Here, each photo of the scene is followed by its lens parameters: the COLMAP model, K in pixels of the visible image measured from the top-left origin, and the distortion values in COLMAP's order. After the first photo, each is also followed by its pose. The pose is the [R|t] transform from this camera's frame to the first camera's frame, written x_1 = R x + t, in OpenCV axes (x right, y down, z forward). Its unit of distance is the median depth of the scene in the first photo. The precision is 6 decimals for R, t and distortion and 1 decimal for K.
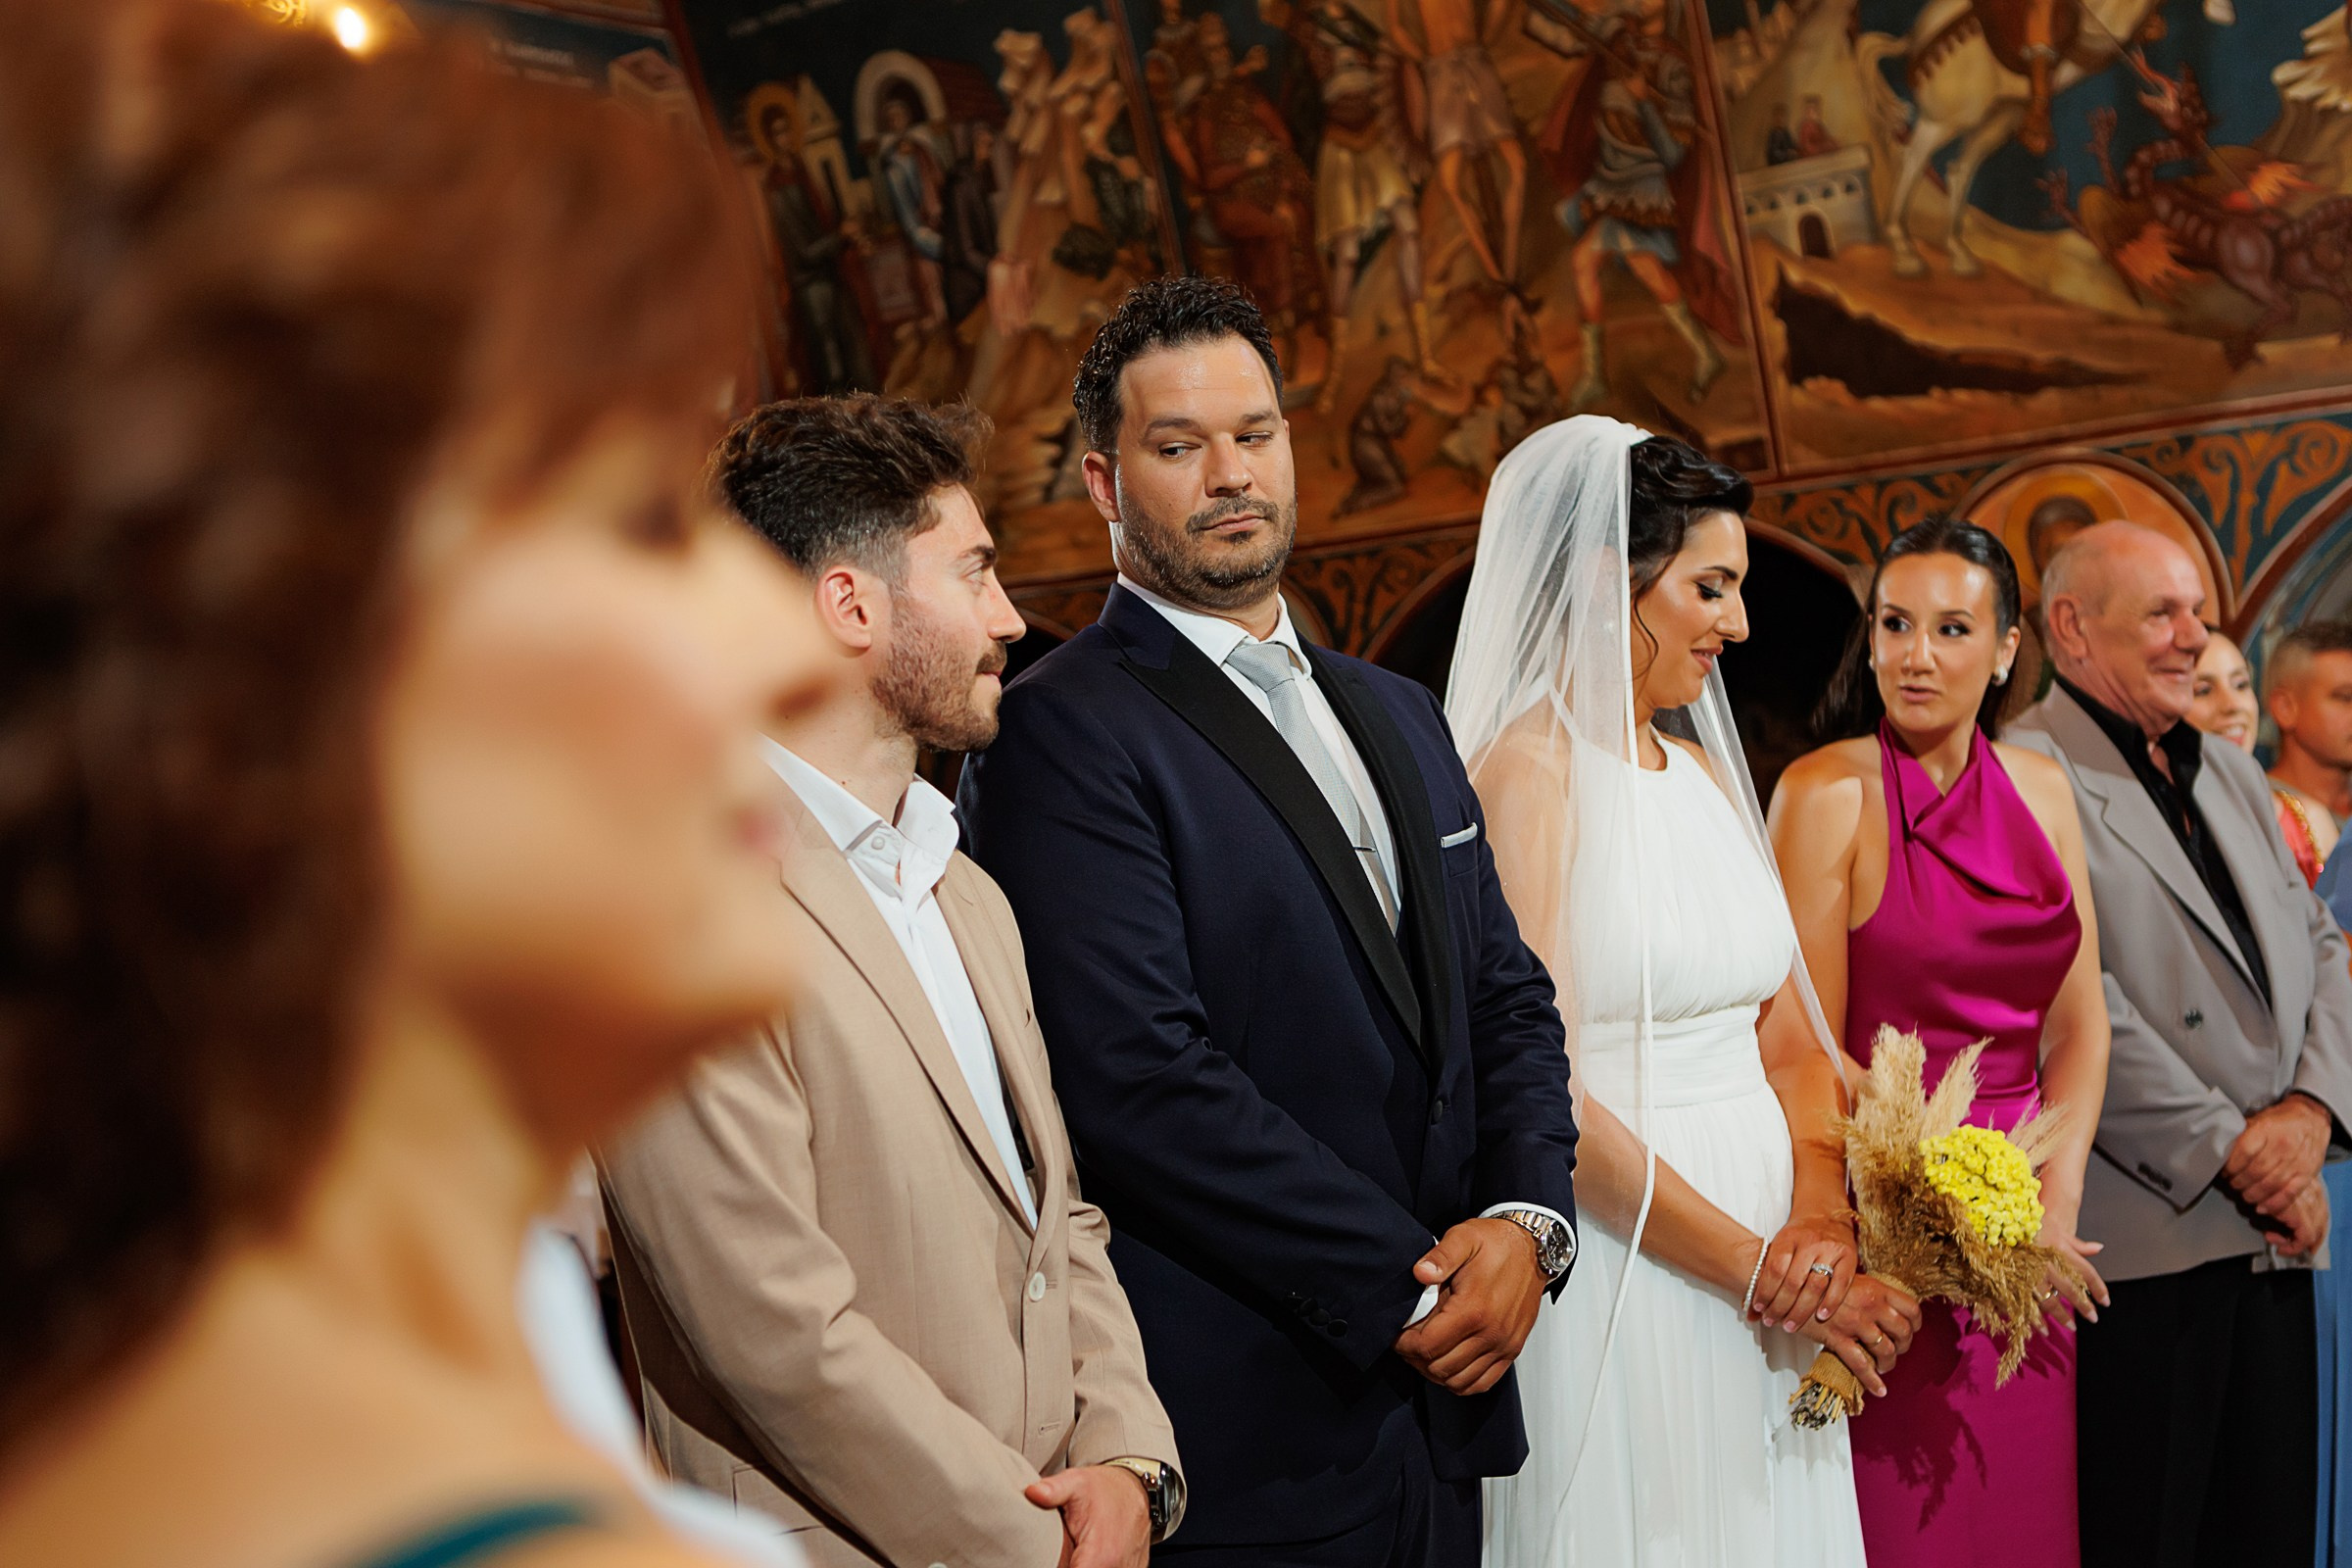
lens RADIAL K [[3131.3, 0, 1174.9], [0, 3131.3, 780.5], [0, 0, 1]] dist [-0.004545, 0.000000]
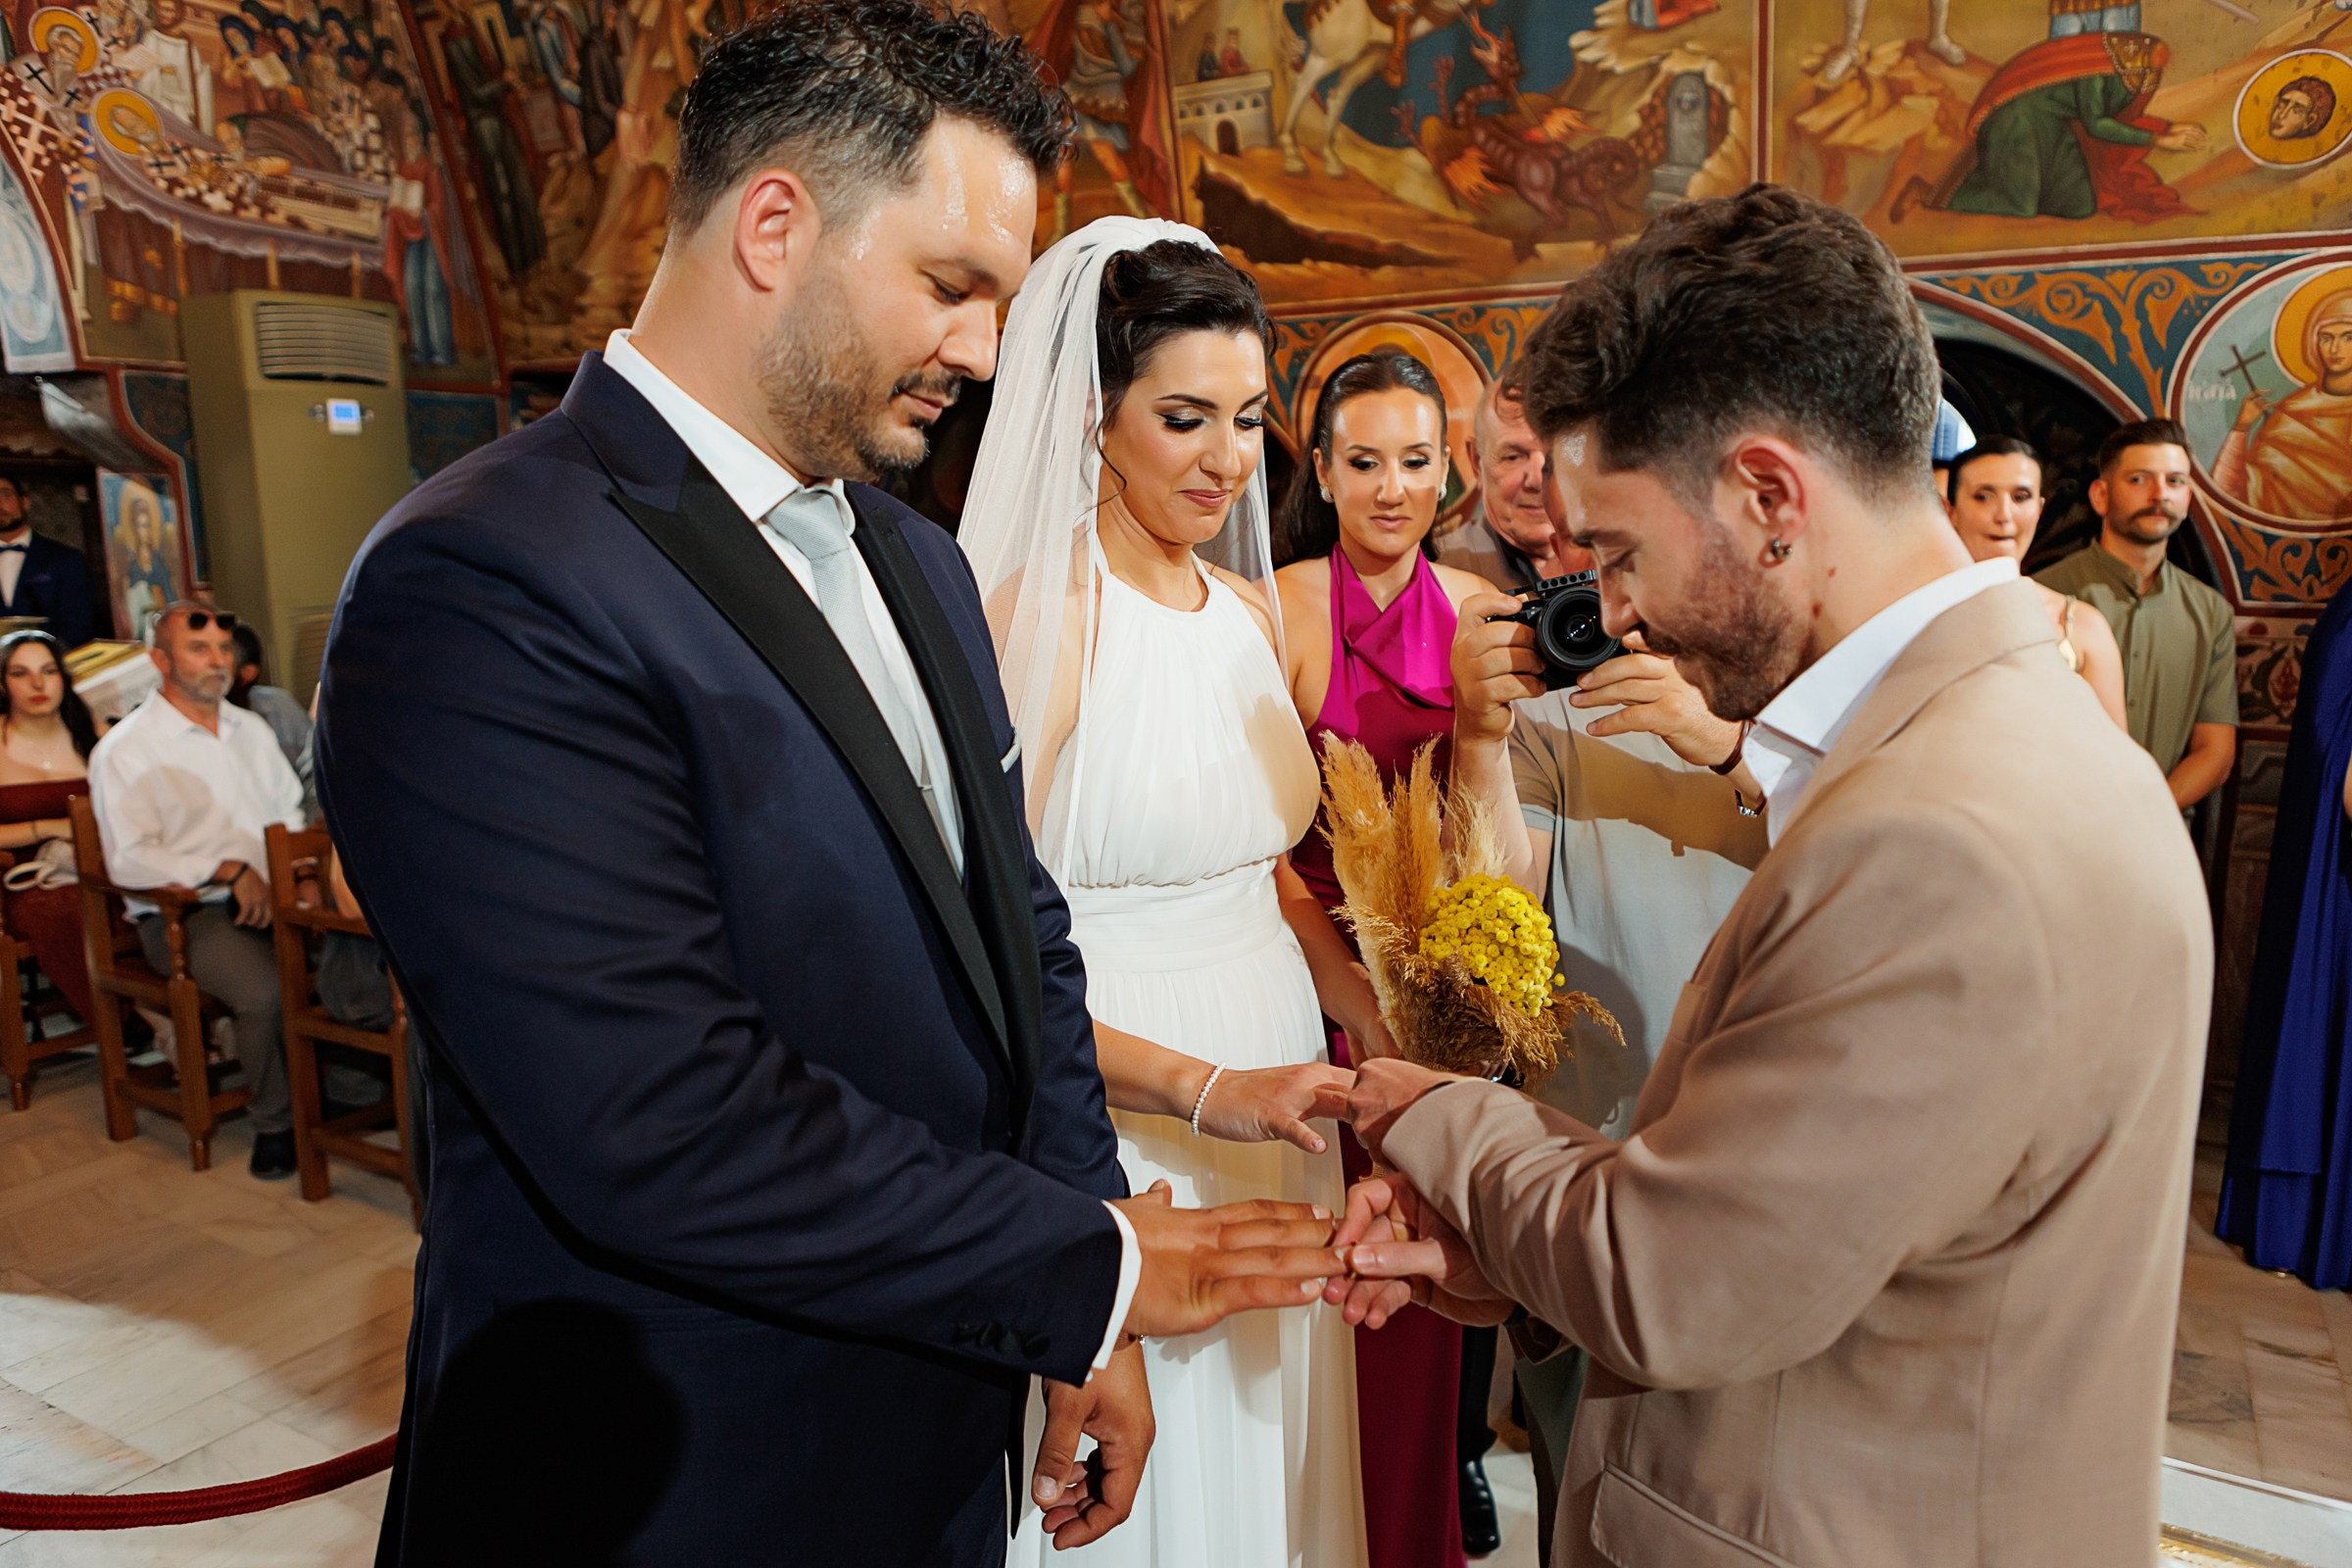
lens RADIAL K [[1635.2, 0, 1157.0], [0, 1635.2, 805.3], [0, 0, 1]] dist [-0.013206, 0.007498]
pose [[0.973600, 0.001038, 0.228257, 0.009258], [-0.047087, 0.979395, 0.196389, -0.025425], [-0.223350, -0.201952, 0.953588, 0.262158]]
